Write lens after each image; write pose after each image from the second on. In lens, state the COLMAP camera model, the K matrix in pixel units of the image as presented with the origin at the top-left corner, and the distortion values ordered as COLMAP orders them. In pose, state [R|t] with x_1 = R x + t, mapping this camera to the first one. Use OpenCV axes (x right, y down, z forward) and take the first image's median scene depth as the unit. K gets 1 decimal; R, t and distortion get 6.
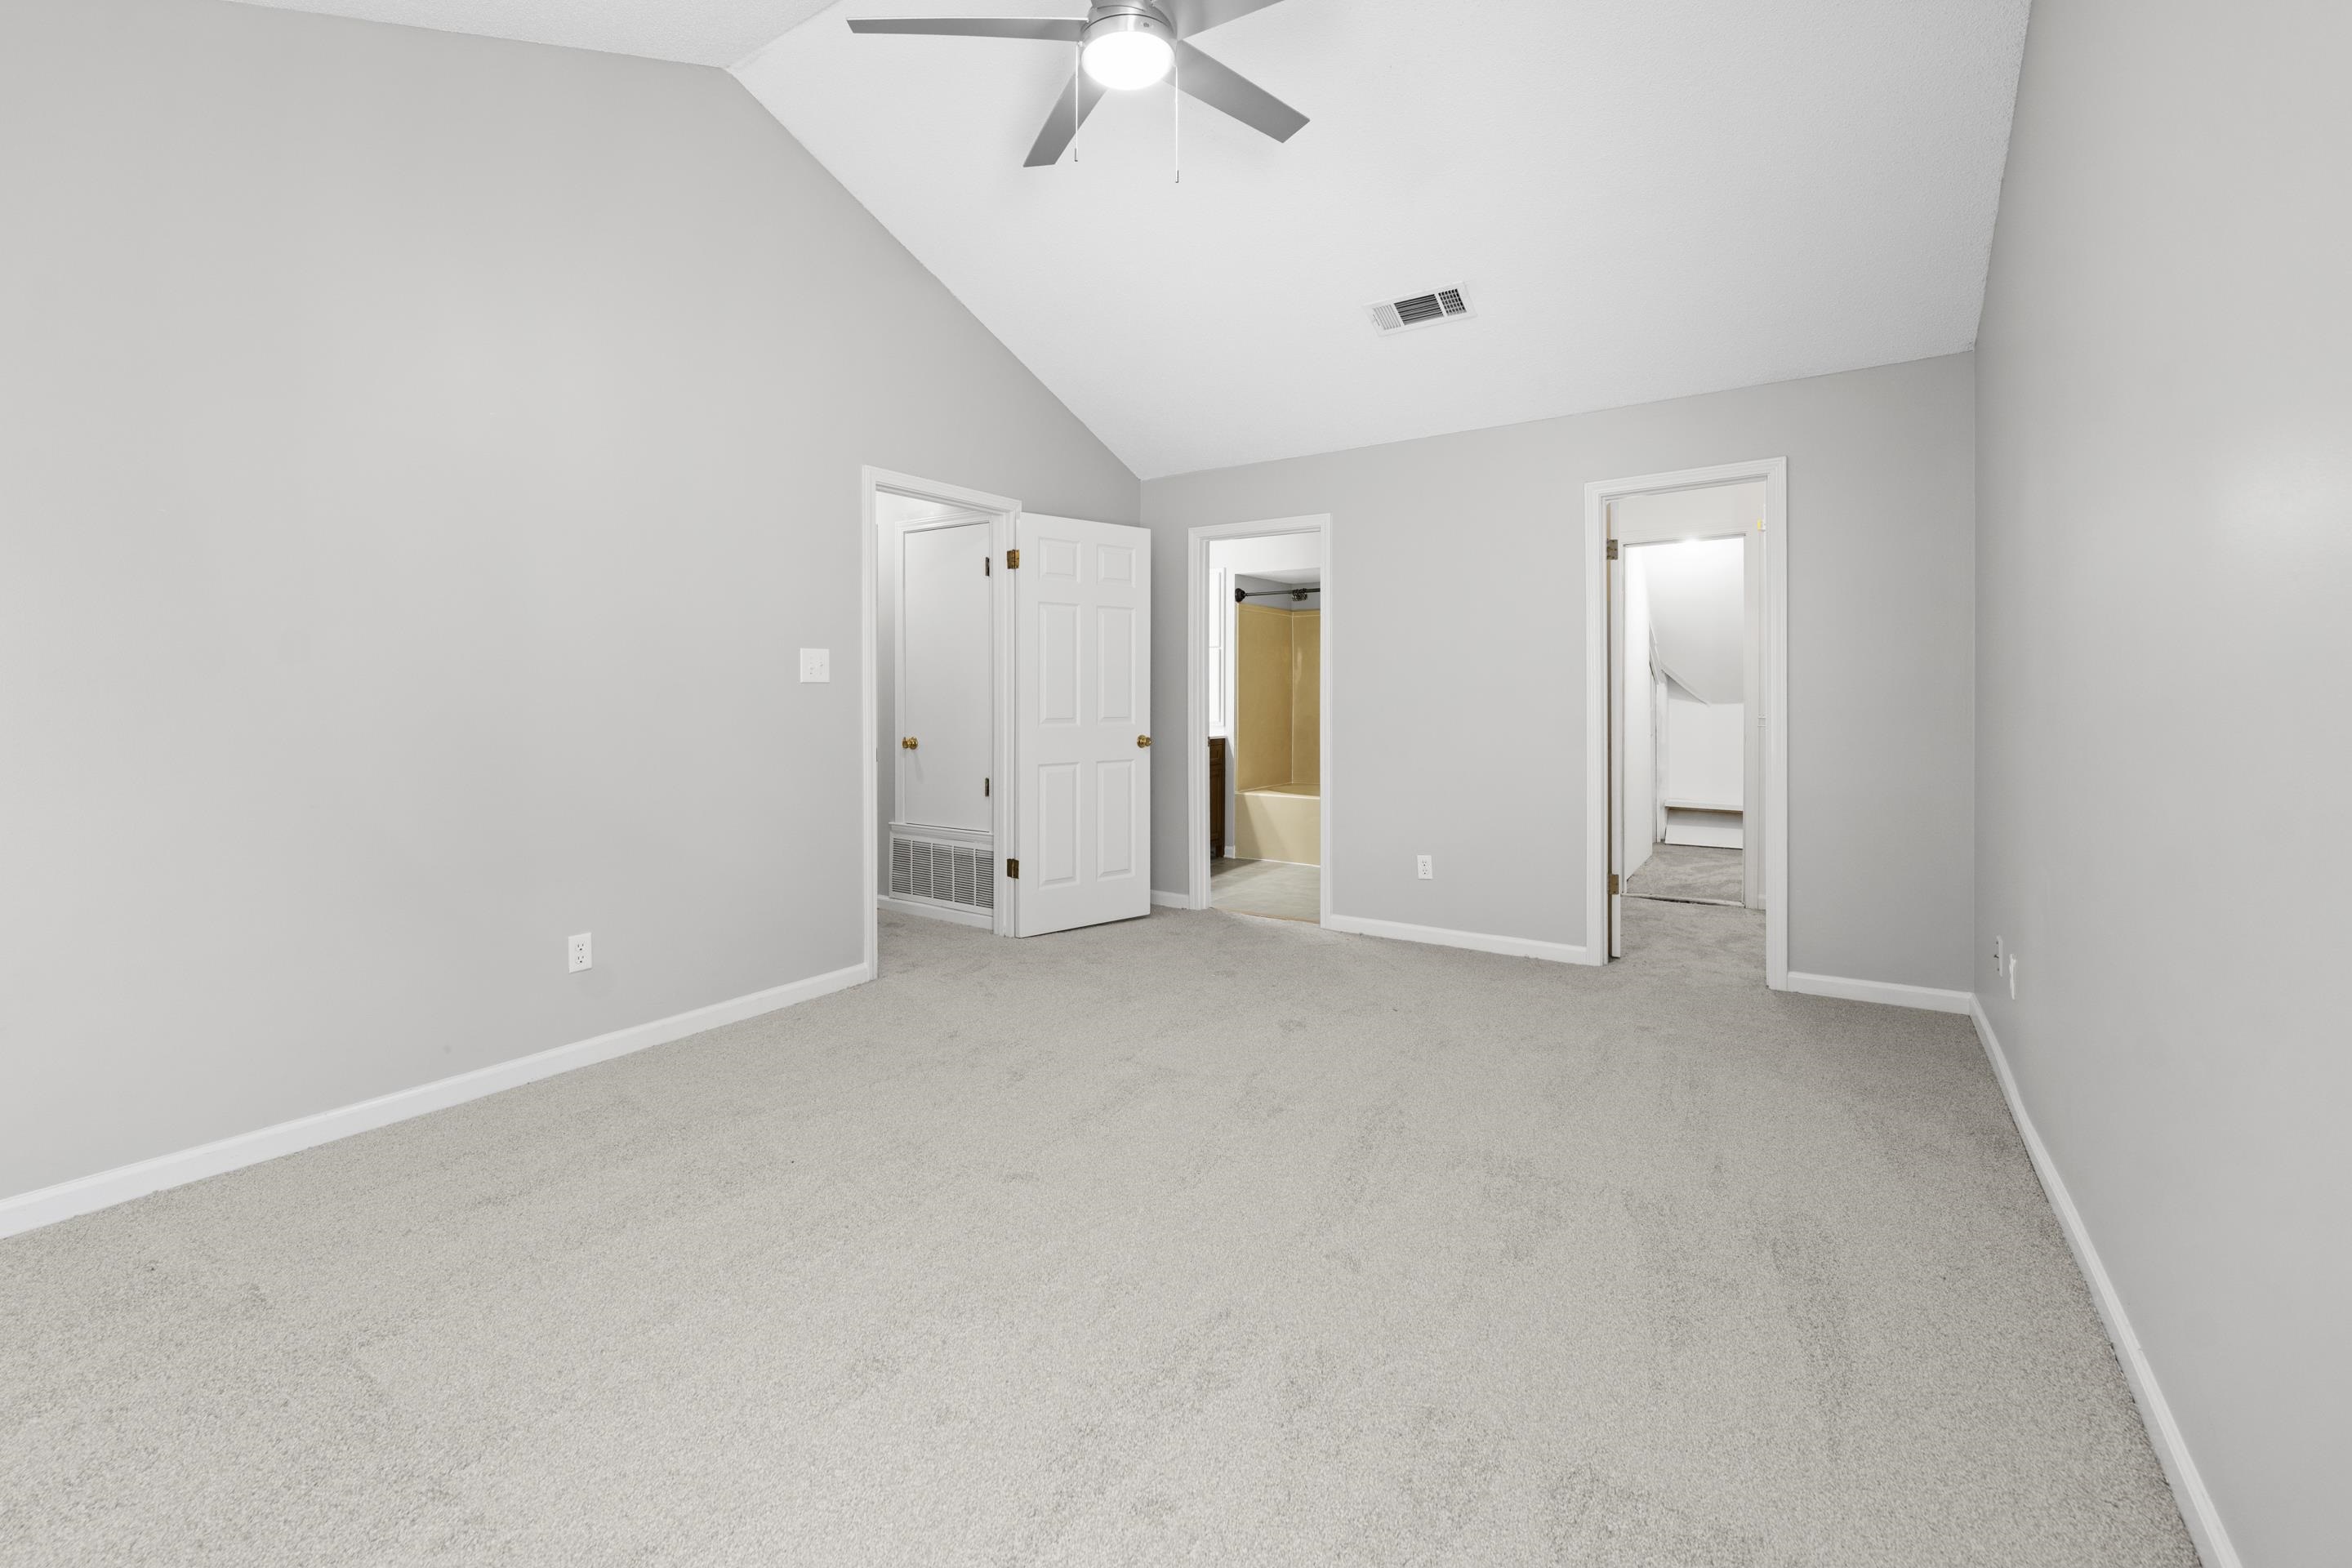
lens RADIAL K [[959.0, 0, 1181.6], [0, 959.0, 703.6], [0, 0, 1]] dist [0.000213, 0.000174]
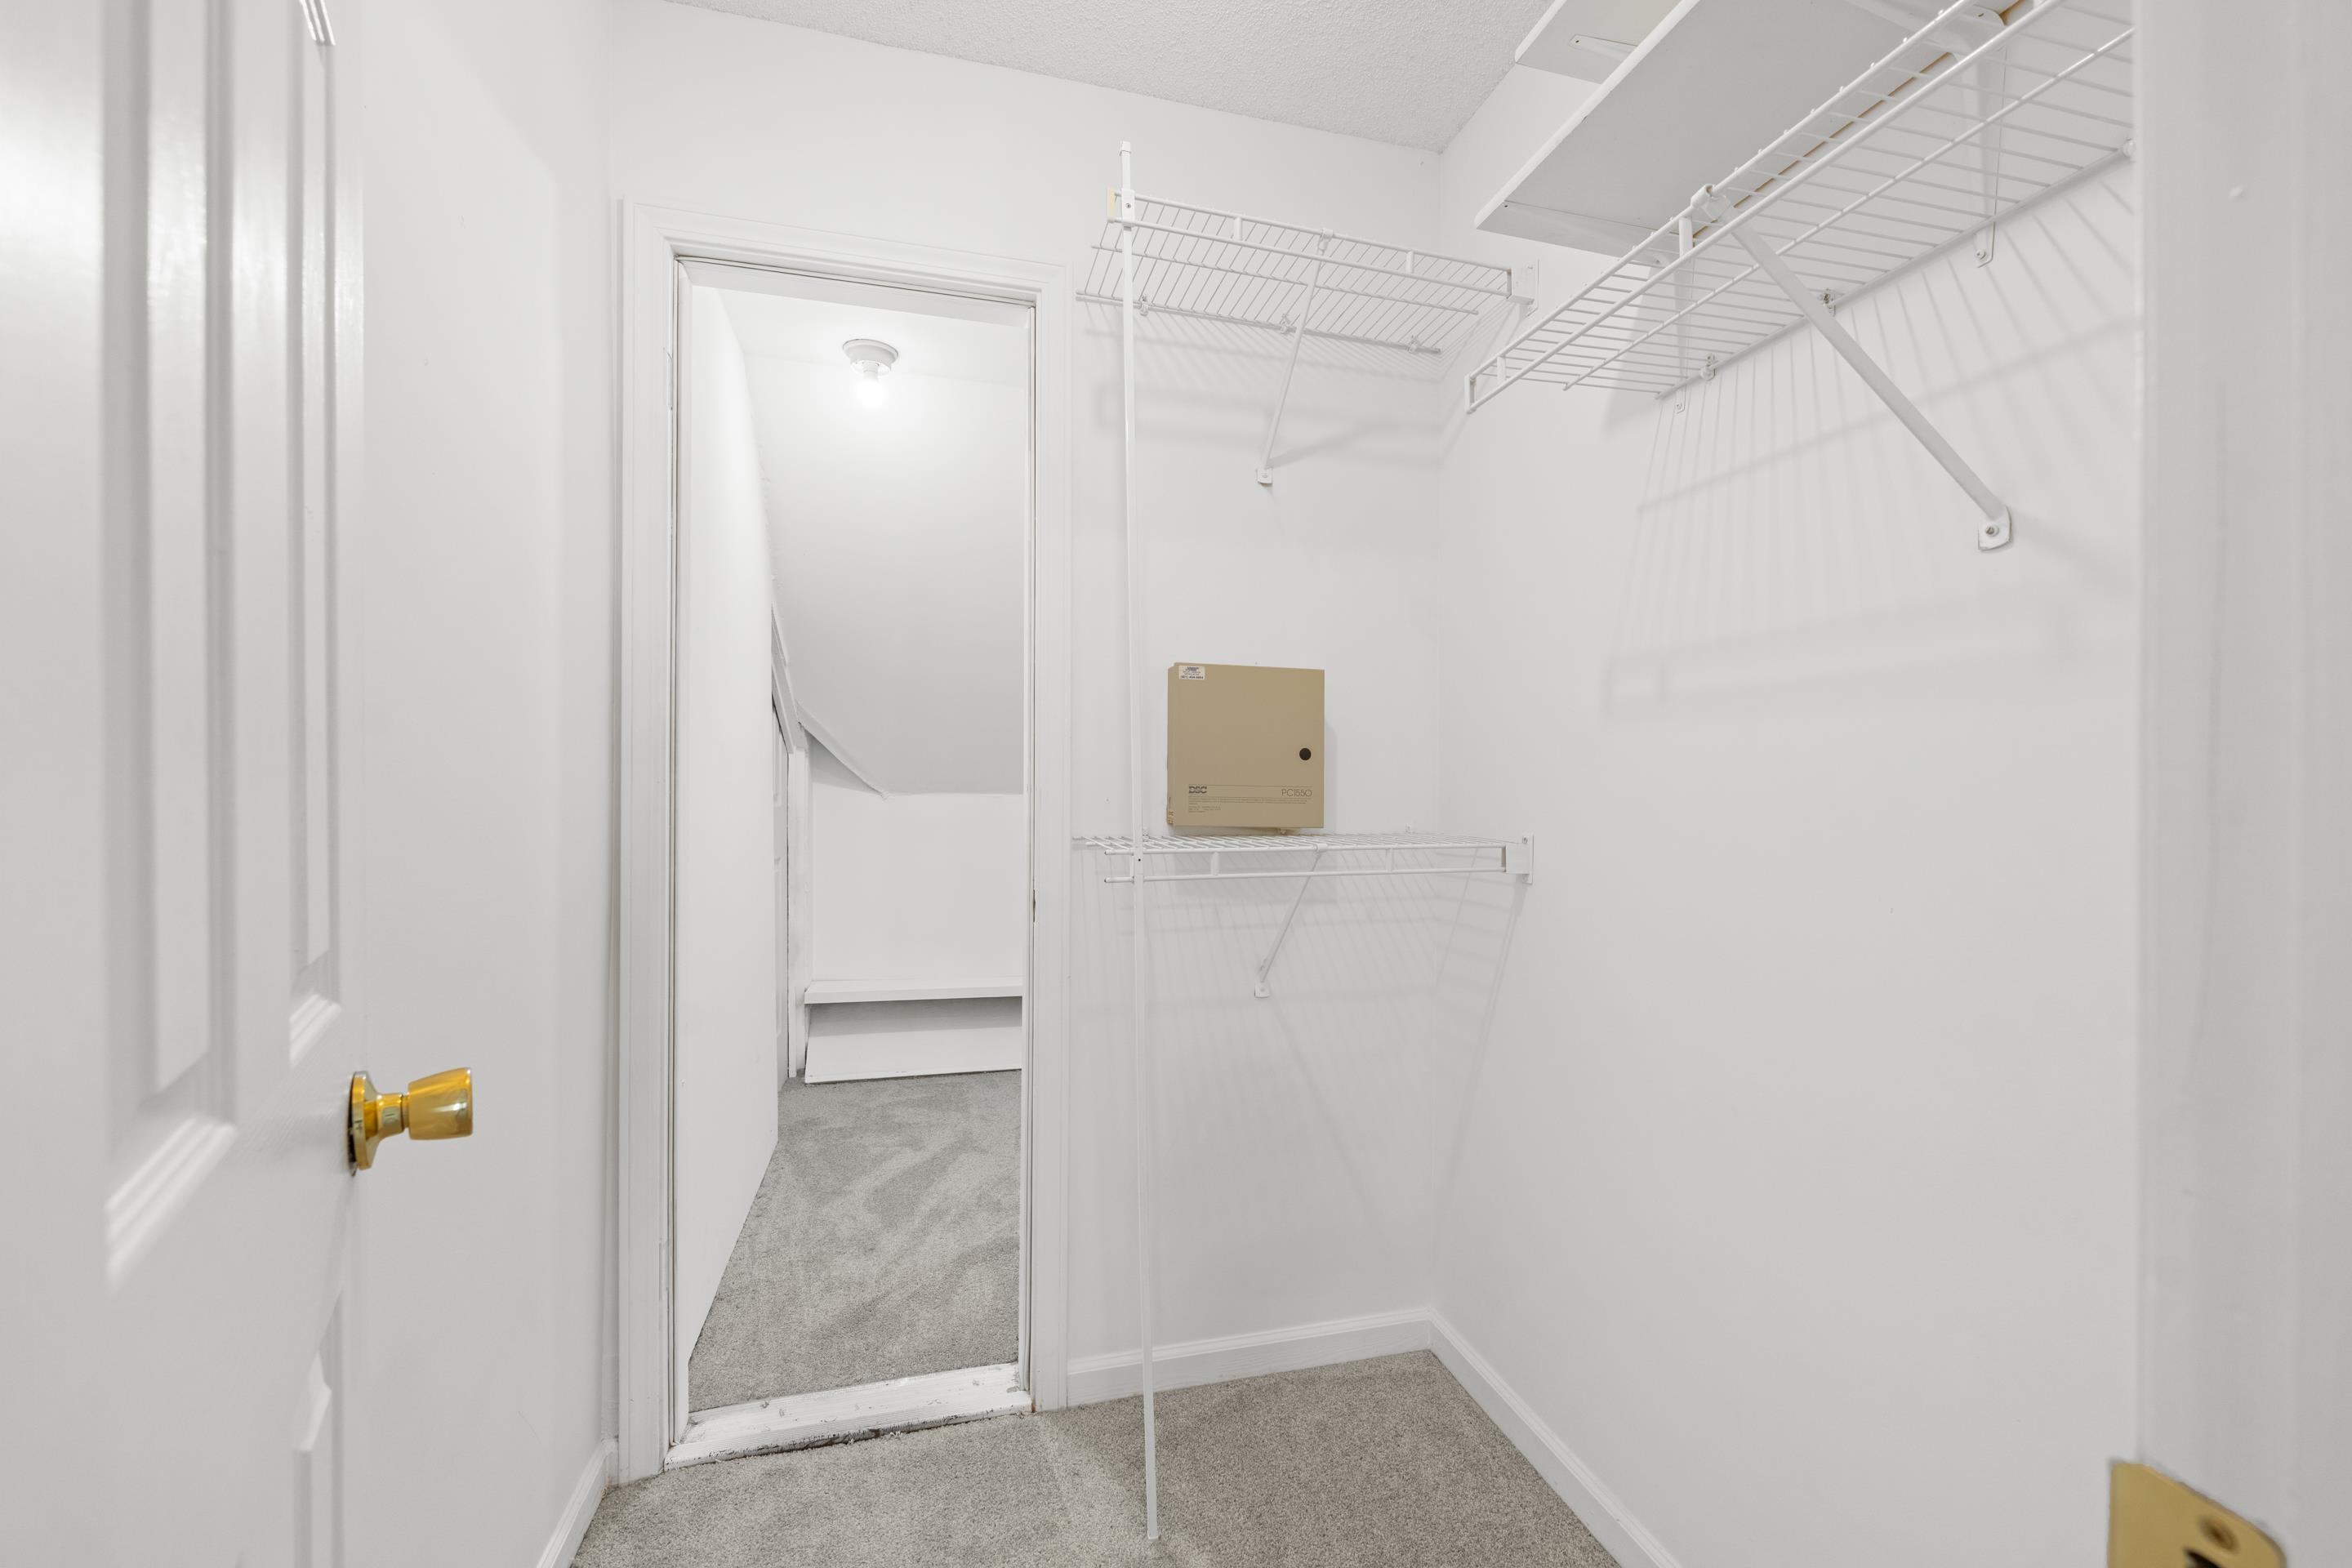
lens RADIAL K [[959.0, 0, 1172.2], [0, 959.0, 785.9], [0, 0, 1]] dist [0.000213, 0.000174]
pose [[0.673832, 0.006225, 0.738859, 0.271212], [-0.000992, 0.999971, -0.007520, -0.000148], [-0.738884, 0.004334, 0.673818, 0.536682]]
